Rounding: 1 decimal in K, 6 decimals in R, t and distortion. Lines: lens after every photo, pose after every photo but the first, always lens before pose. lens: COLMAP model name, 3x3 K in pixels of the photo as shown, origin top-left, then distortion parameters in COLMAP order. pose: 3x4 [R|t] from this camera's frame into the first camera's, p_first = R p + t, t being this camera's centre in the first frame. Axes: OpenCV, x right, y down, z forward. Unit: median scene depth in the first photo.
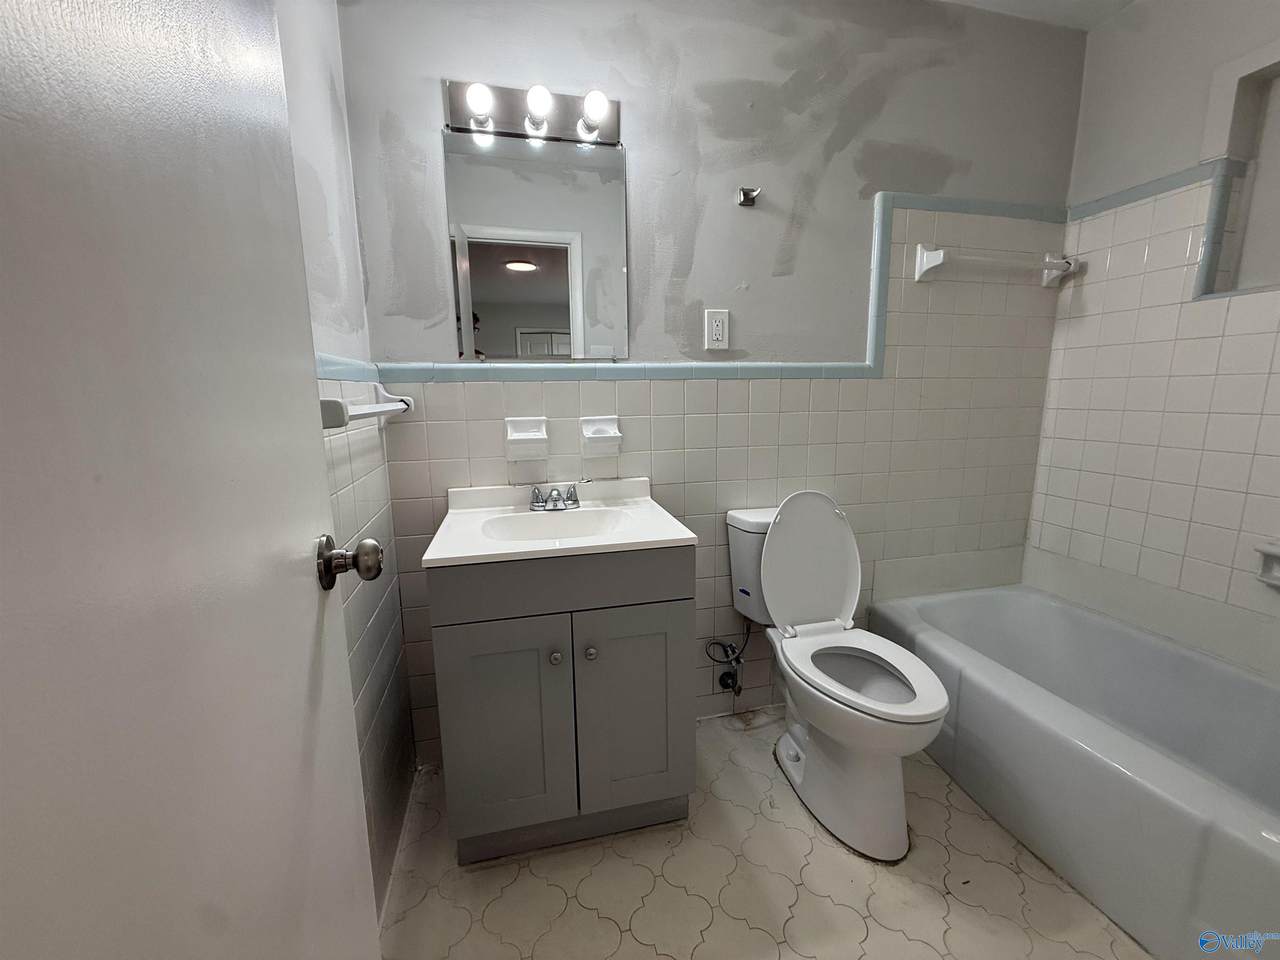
lens RADIAL K [[509.9, 0, 638.4], [0, 509.9, 476.9], [0, 0, 1]] dist [-0.000150, 0.000321]
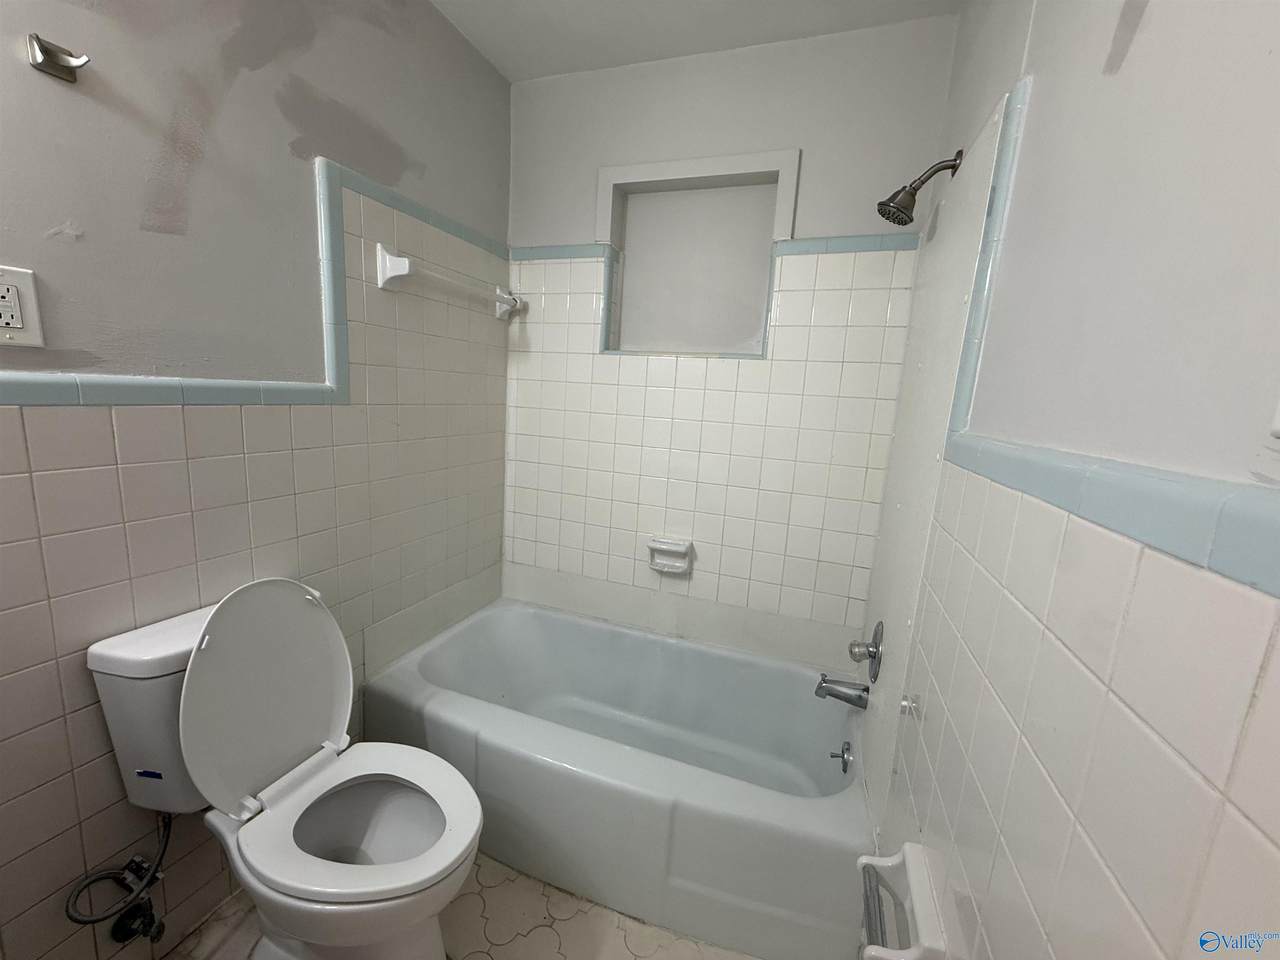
lens RADIAL K [[509.9, 0, 635.8], [0, 509.9, 480.0], [0, 0, 1]] dist [-0.000150, 0.000321]
pose [[0.561665, -0.096052, 0.821770, 0.072500], [0.069884, 0.995196, 0.068558, -0.105873], [-0.824408, 0.018922, 0.565680, 0.204601]]
